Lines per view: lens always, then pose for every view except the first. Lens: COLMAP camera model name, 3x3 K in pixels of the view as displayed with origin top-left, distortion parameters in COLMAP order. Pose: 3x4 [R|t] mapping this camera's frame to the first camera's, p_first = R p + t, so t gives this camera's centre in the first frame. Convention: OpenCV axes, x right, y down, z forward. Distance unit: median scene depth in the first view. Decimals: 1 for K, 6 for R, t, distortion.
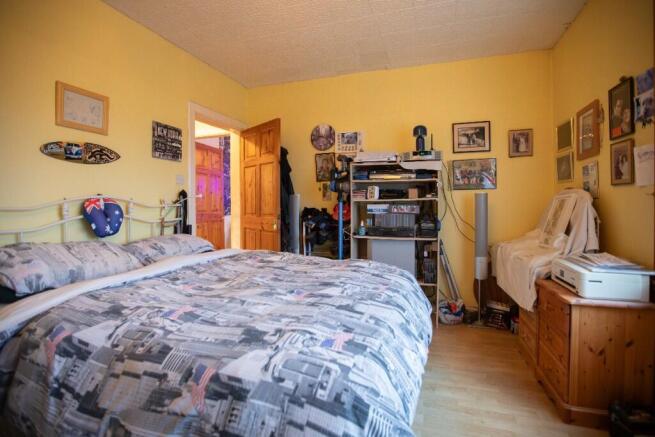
lens RADIAL K [[310.3, 0, 331.6], [0, 310.3, 210.0], [0, 0, 1]] dist [-0.037449, 0.003890]
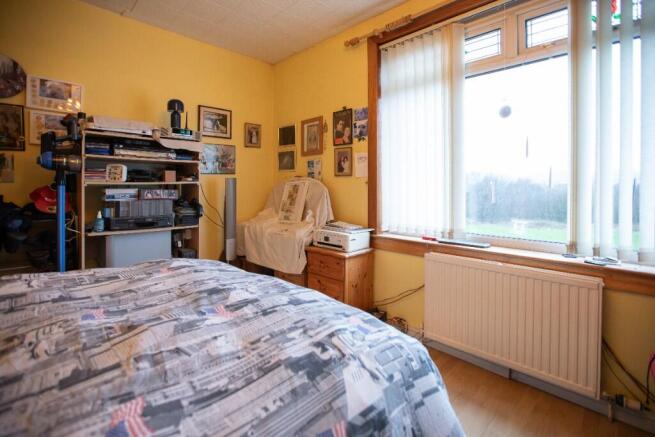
lens RADIAL K [[310.3, 0, 337.2], [0, 310.3, 185.6], [0, 0, 1]] dist [-0.037449, 0.003890]
pose [[0.445905, 0.009452, 0.895030, -0.320497], [0.015751, 0.999707, -0.018405, -0.003498], [-0.894942, 0.022304, 0.445625, 0.215374]]
